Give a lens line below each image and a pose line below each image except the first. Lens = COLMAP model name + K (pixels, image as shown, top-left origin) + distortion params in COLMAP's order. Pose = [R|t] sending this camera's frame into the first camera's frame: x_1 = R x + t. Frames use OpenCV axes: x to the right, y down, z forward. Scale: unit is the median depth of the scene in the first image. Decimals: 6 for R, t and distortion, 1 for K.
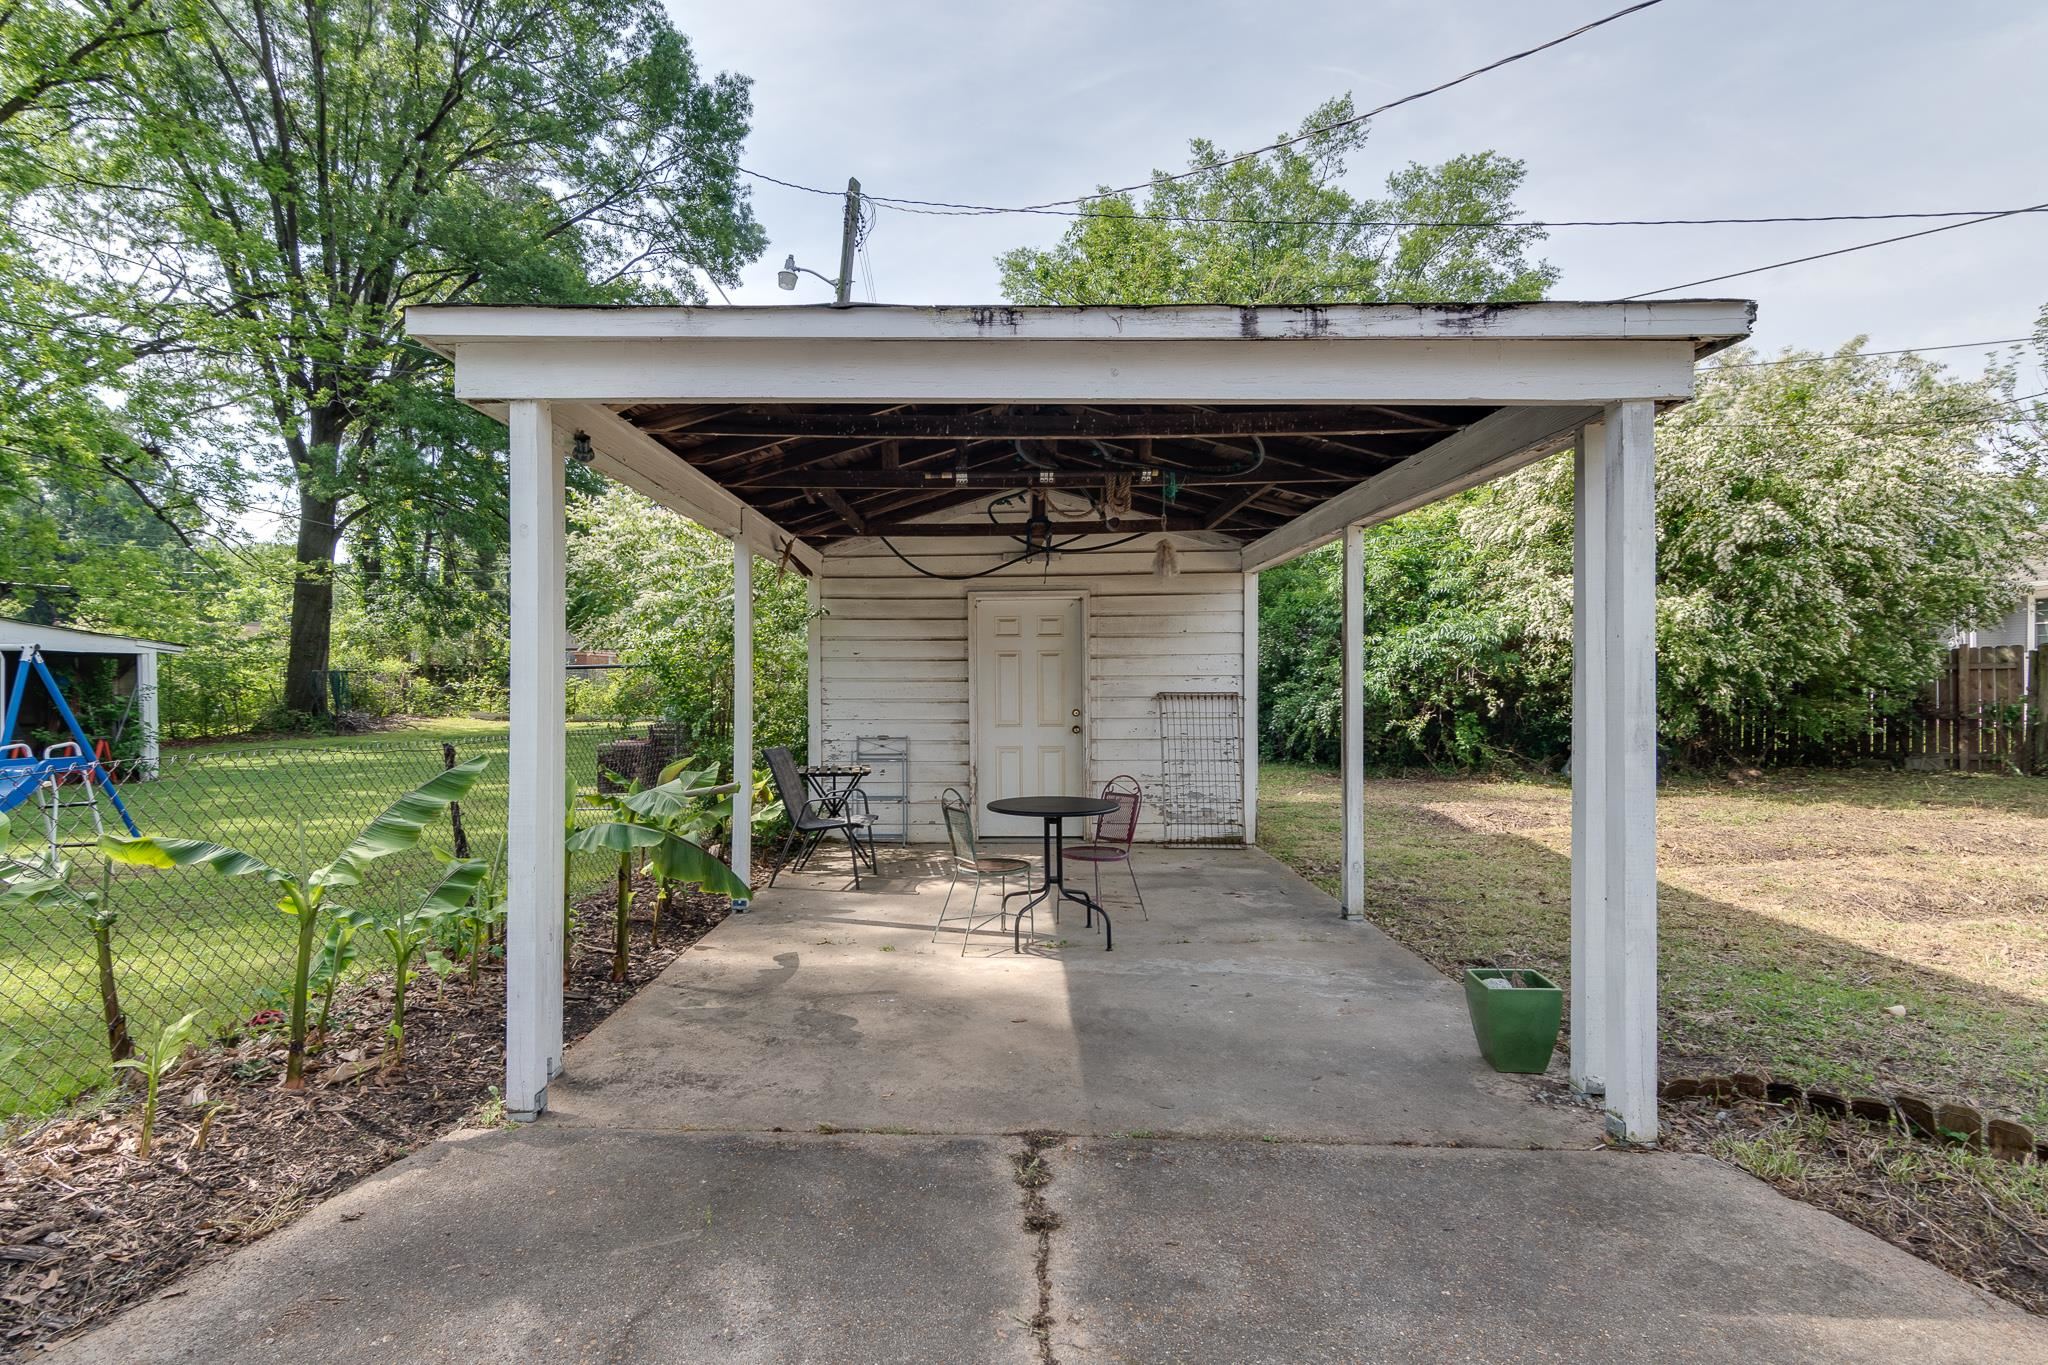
lens RADIAL K [[962.8, 0, 1010.6], [0, 962.8, 686.2], [0, 0, 1]] dist [0.000681, 0.000332]
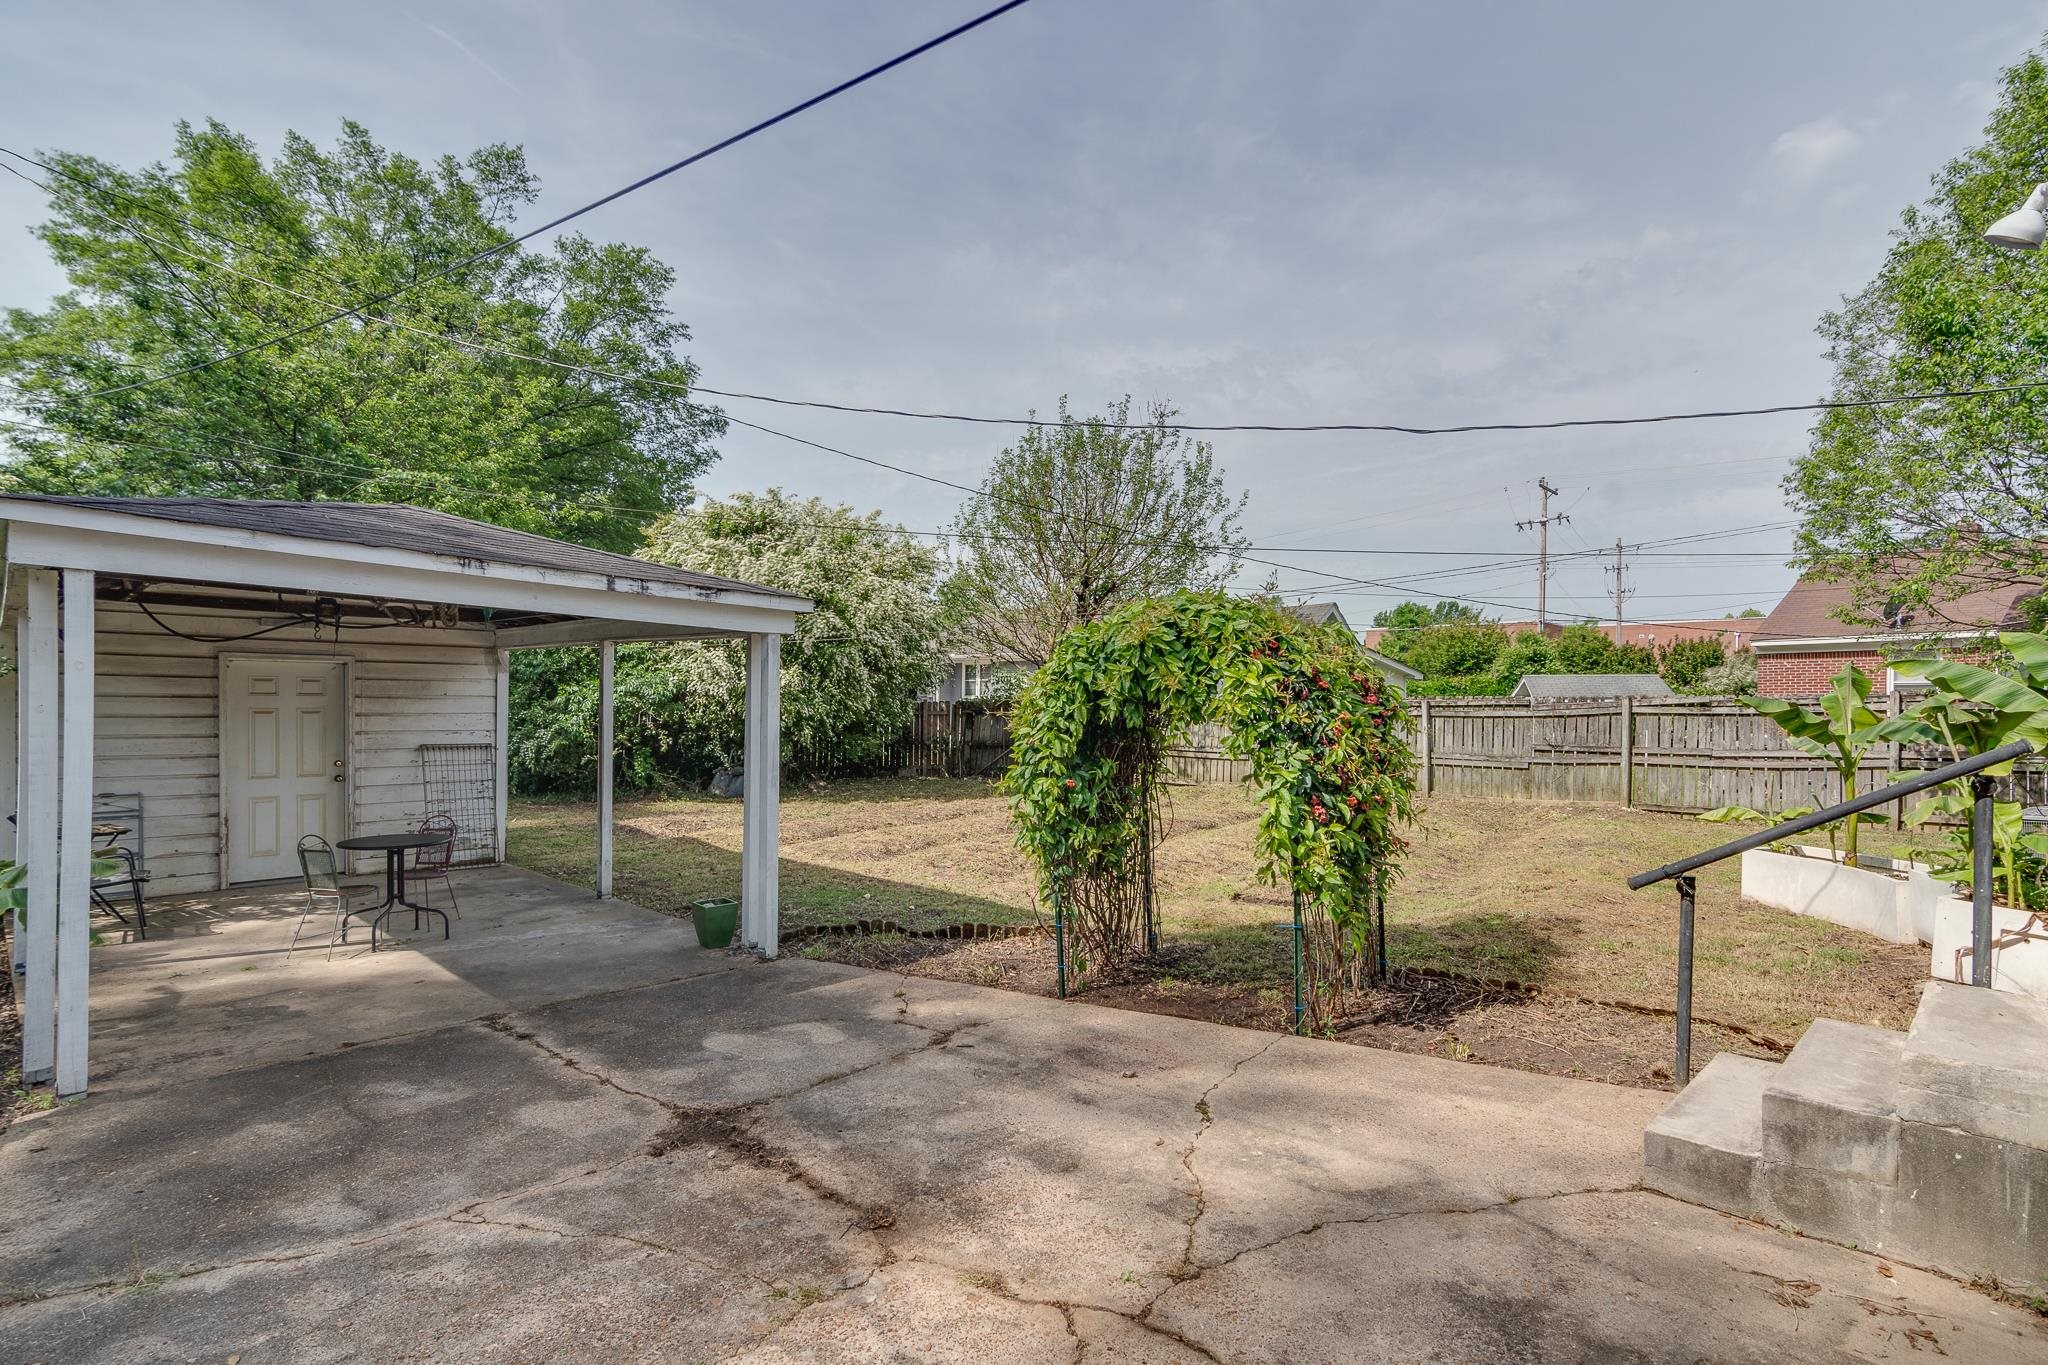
lens RADIAL K [[967.0, 0, 993.1], [0, 967.0, 706.4], [0, 0, 1]] dist [0.009612, -0.012742]
pose [[0.678088, 0.010218, 0.734910, -0.199911], [-0.011642, 0.999927, -0.003161, -0.036299], [-0.734889, -0.006412, 0.678157, -0.275318]]
